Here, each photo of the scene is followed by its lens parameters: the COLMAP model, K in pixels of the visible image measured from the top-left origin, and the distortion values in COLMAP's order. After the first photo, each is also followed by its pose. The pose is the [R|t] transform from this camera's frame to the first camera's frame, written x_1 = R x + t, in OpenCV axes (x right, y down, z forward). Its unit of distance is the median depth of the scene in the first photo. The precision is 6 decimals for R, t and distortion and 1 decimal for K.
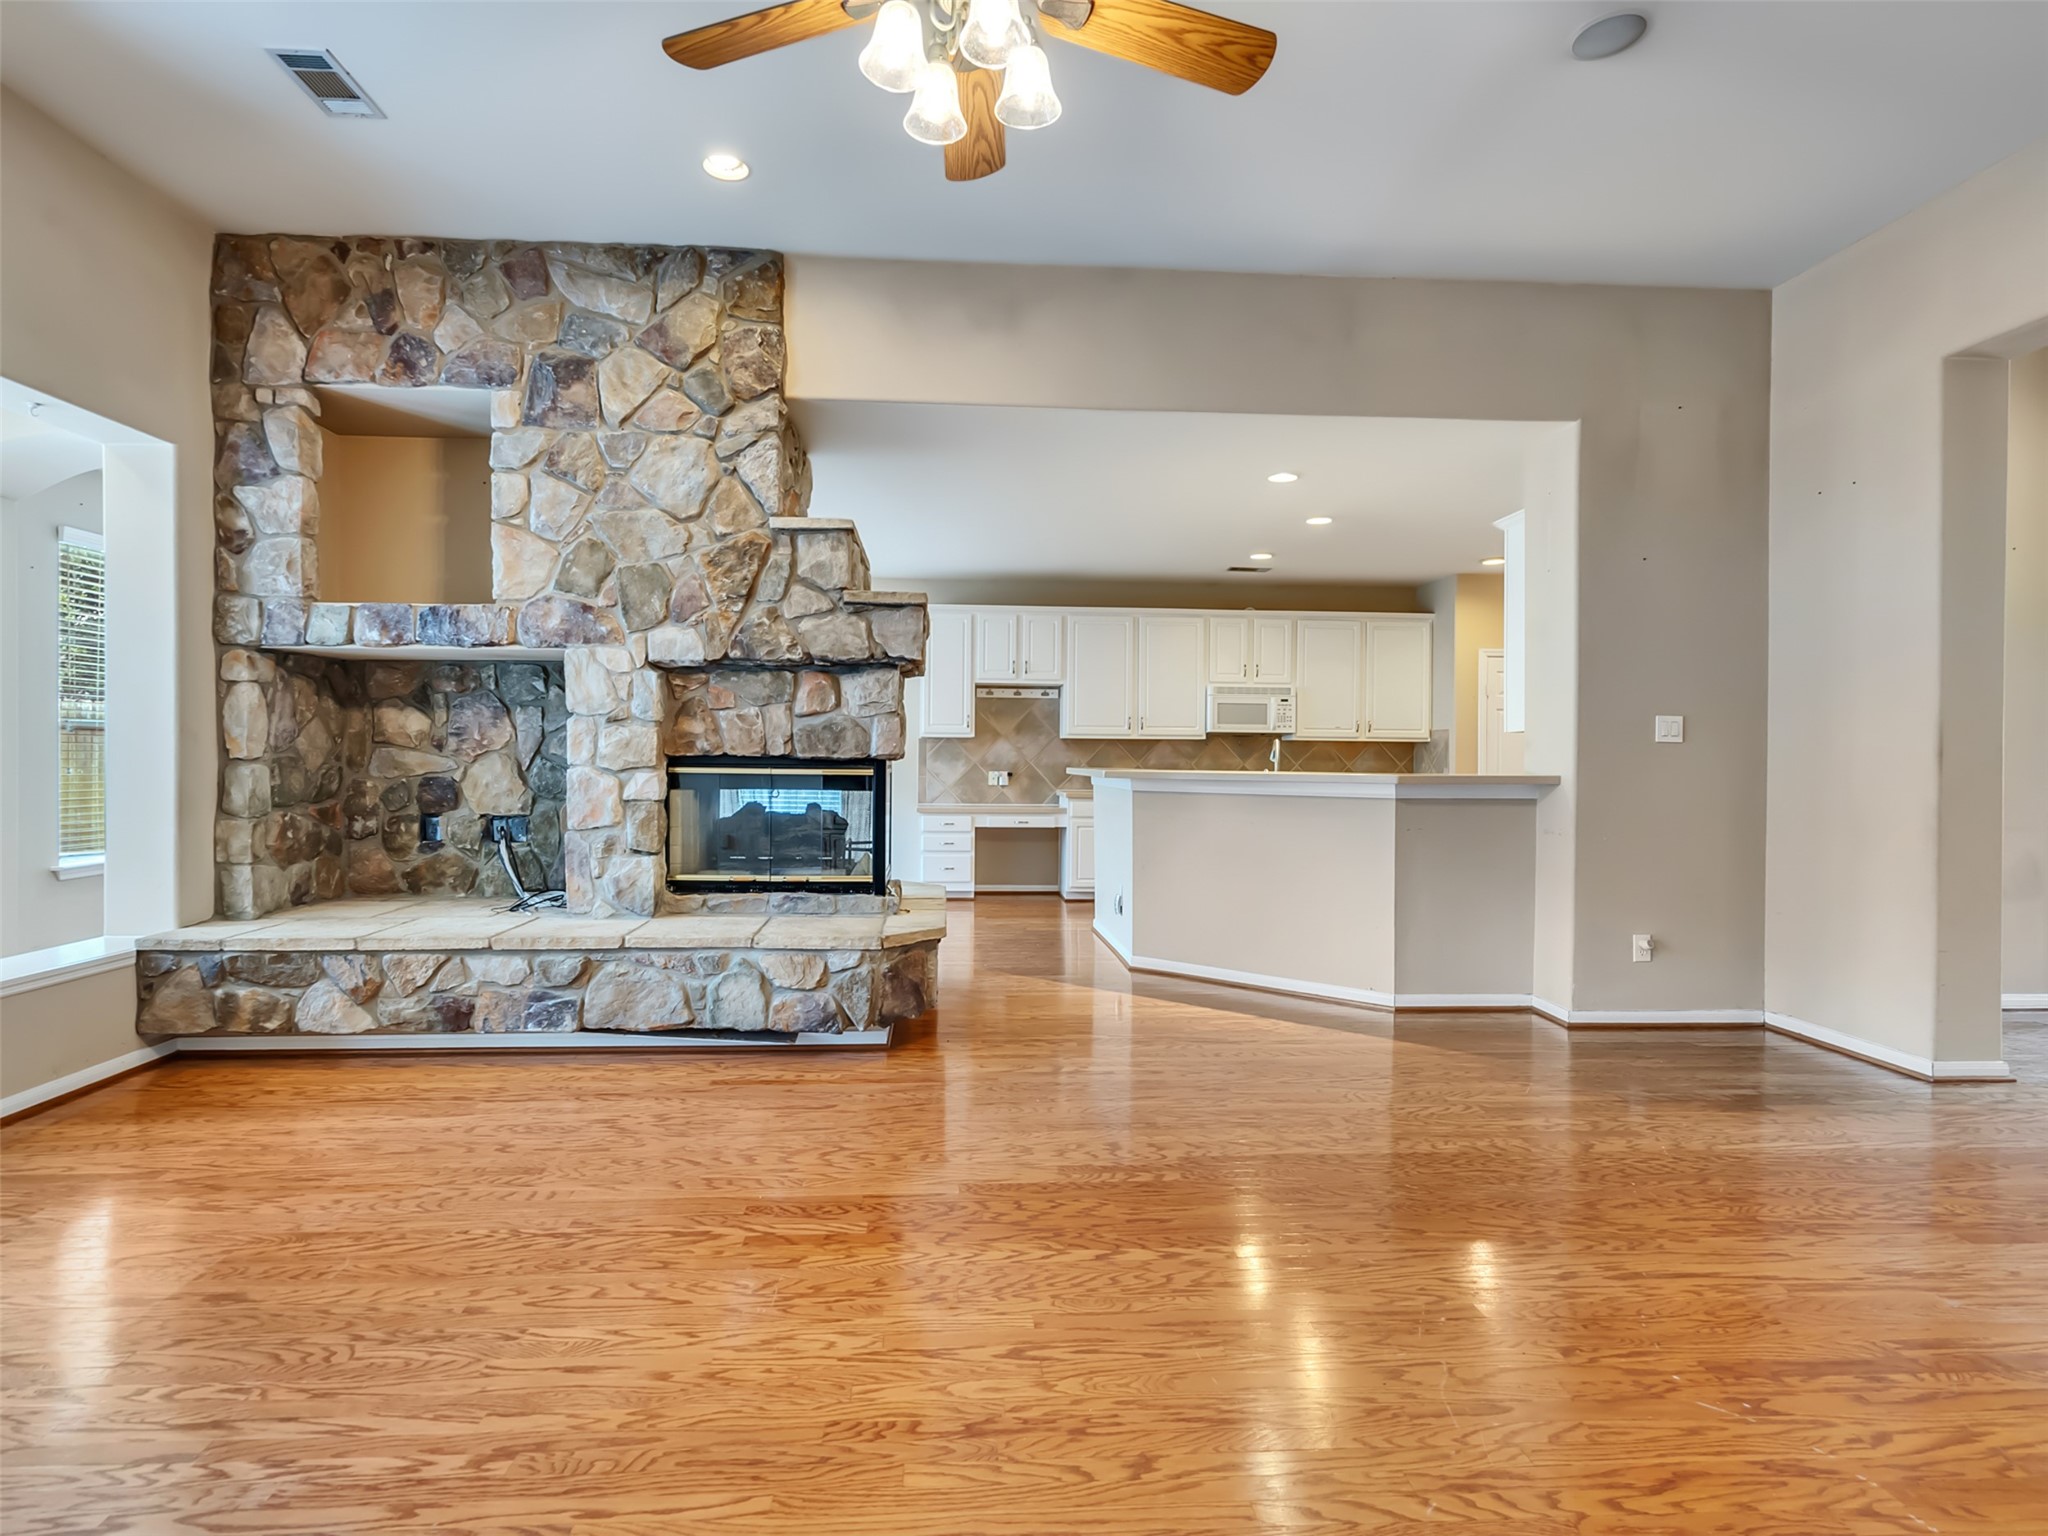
lens RADIAL K [[1046.6, 0, 1002.4], [0, 1046.6, 764.2], [0, 0, 1]] dist [-0.006644, 0.003891]
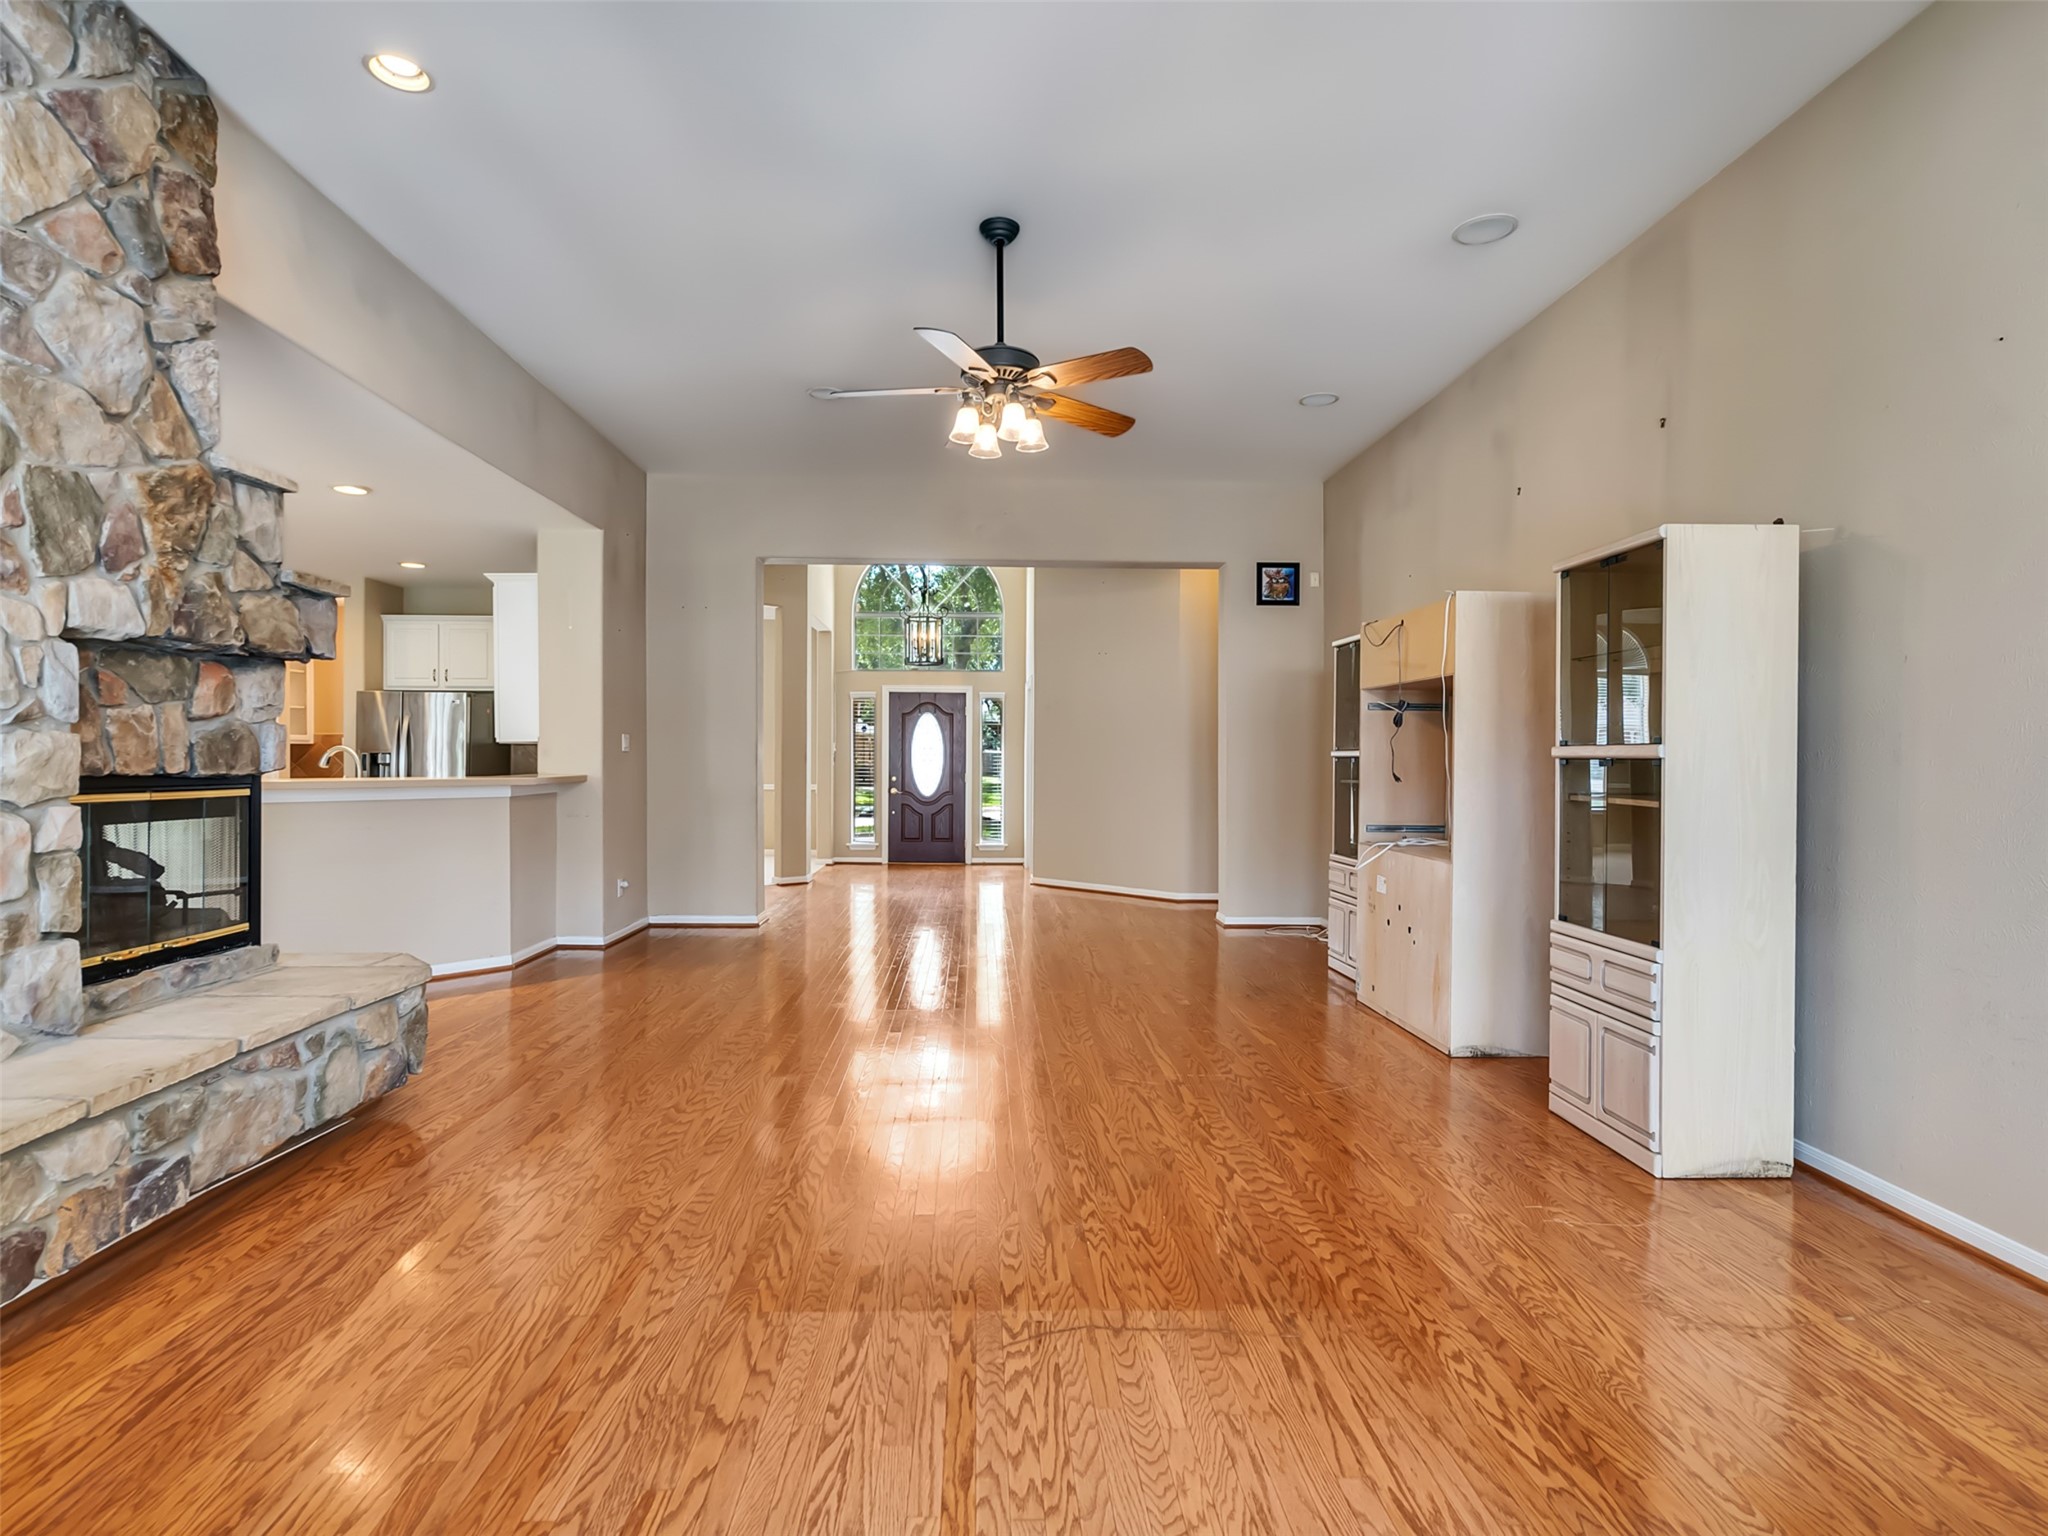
lens RADIAL K [[1046.6, 0, 1002.2], [0, 1046.6, 764.4], [0, 0, 1]] dist [-0.006644, 0.003891]
pose [[0.033461, -0.014195, 0.999339, -0.939715], [0.002053, 0.999898, 0.014135, -0.024394], [-0.999438, 0.001579, 0.033487, 0.421922]]
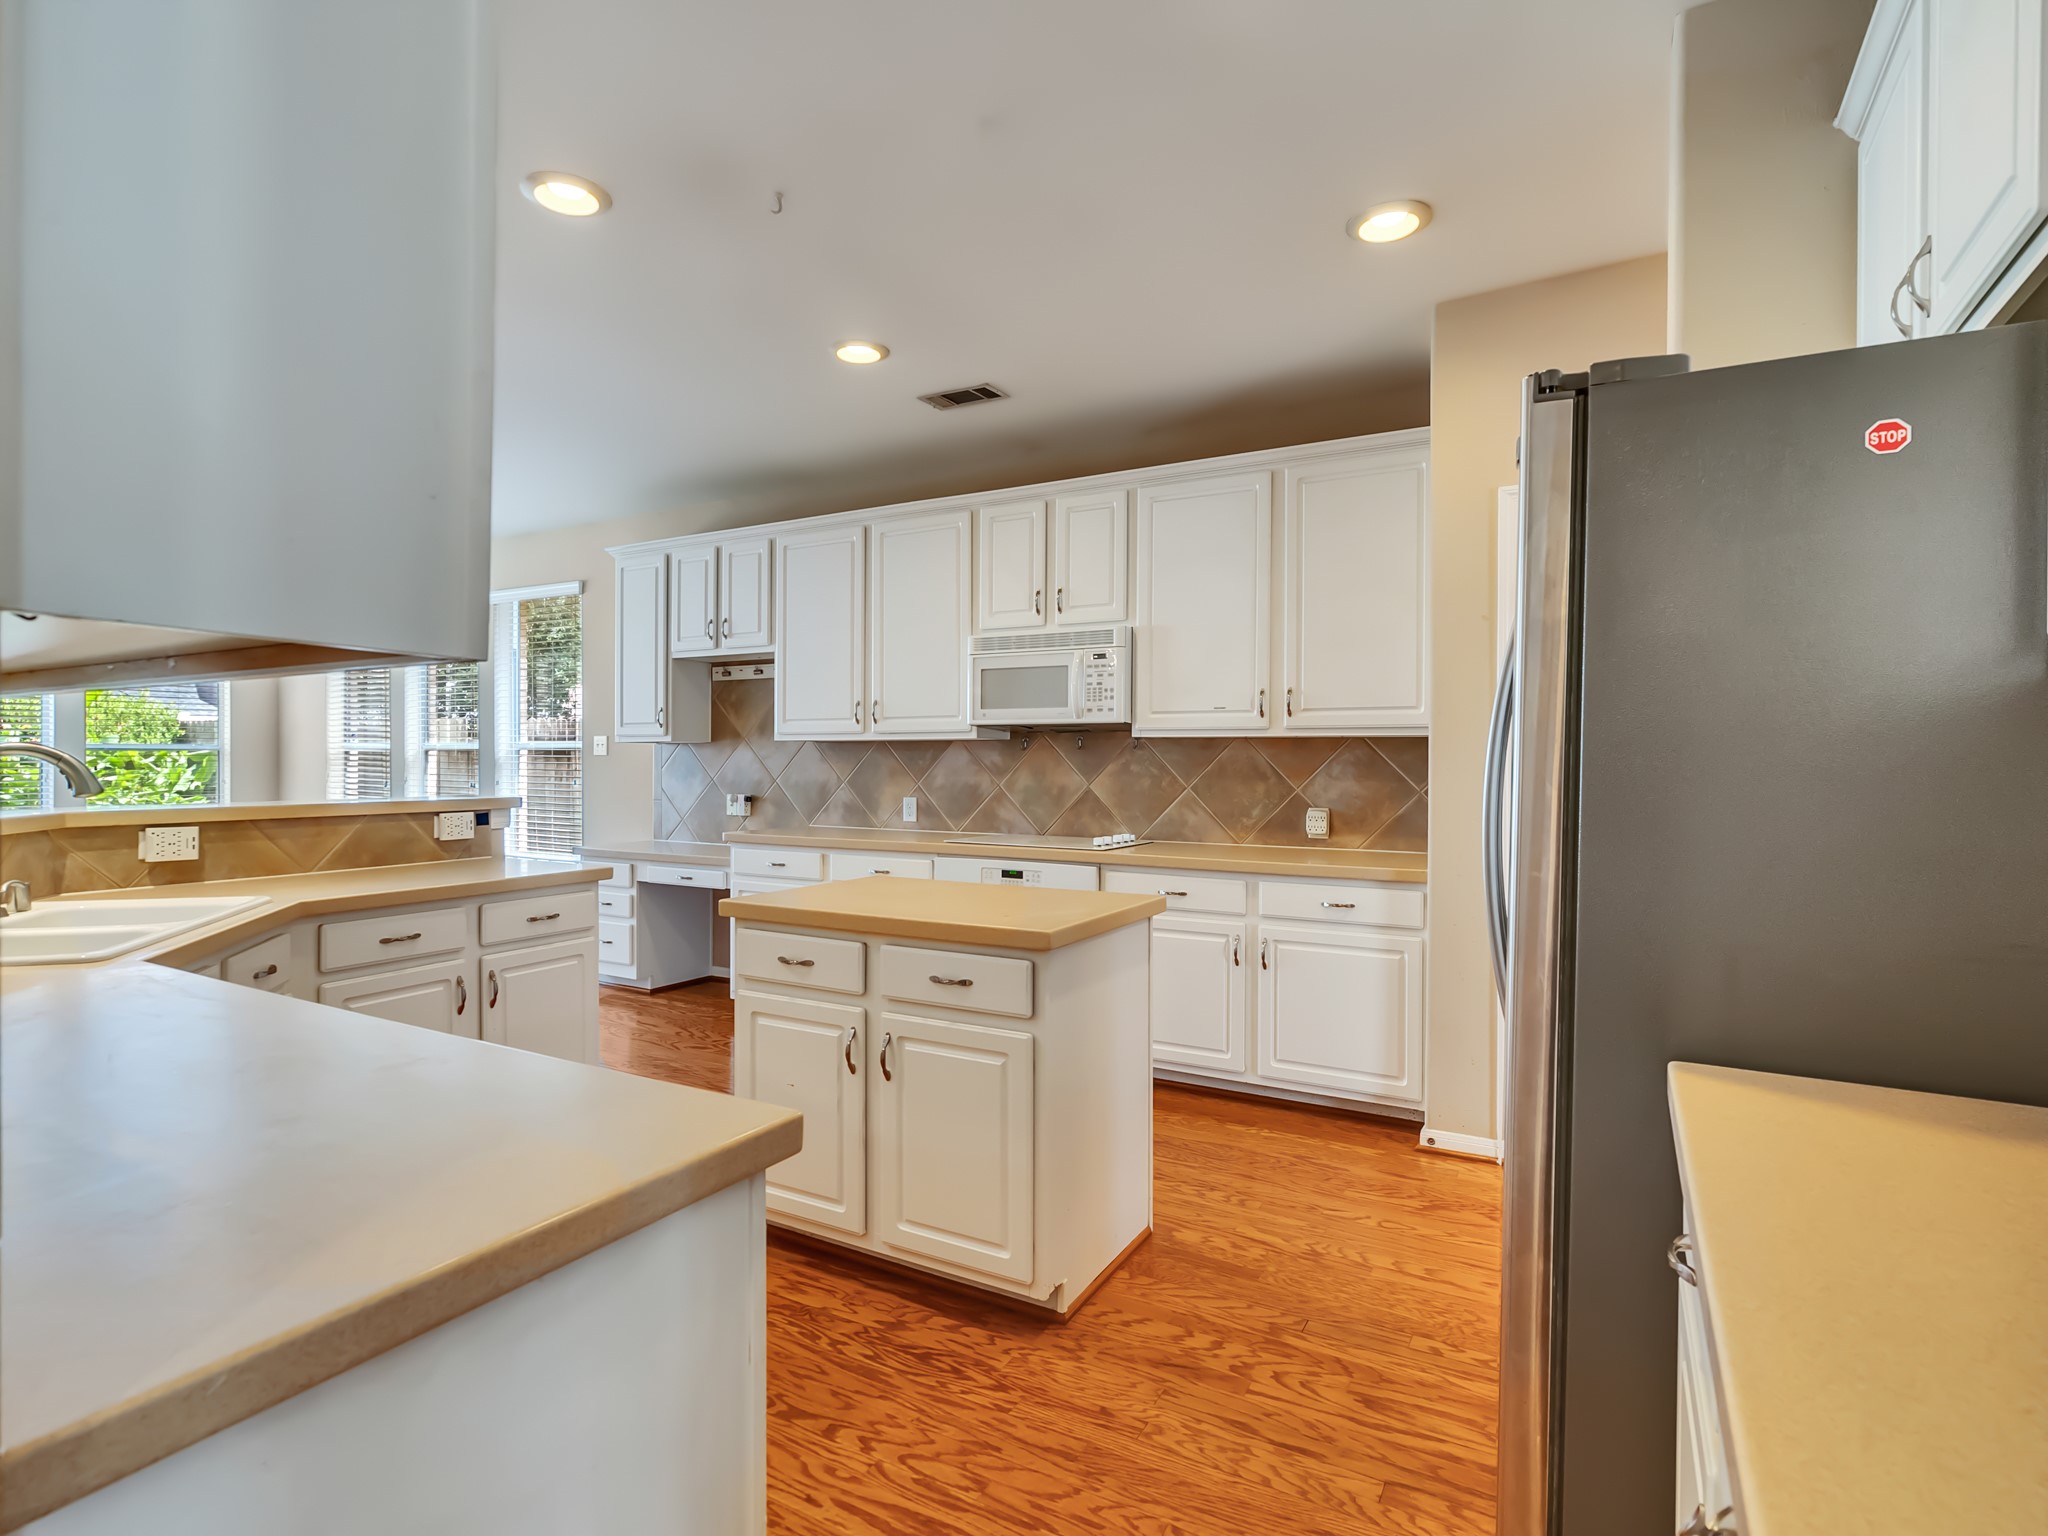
lens RADIAL K [[1046.6, 0, 1008.5], [0, 1046.6, 768.6], [0, 0, 1]] dist [-0.006644, 0.003891]
pose [[0.835017, -0.000686, -0.550223, 1.004402], [0.000779, 1.000000, -0.000064, -0.017516], [0.550223, -0.000376, 0.835018, 1.138177]]
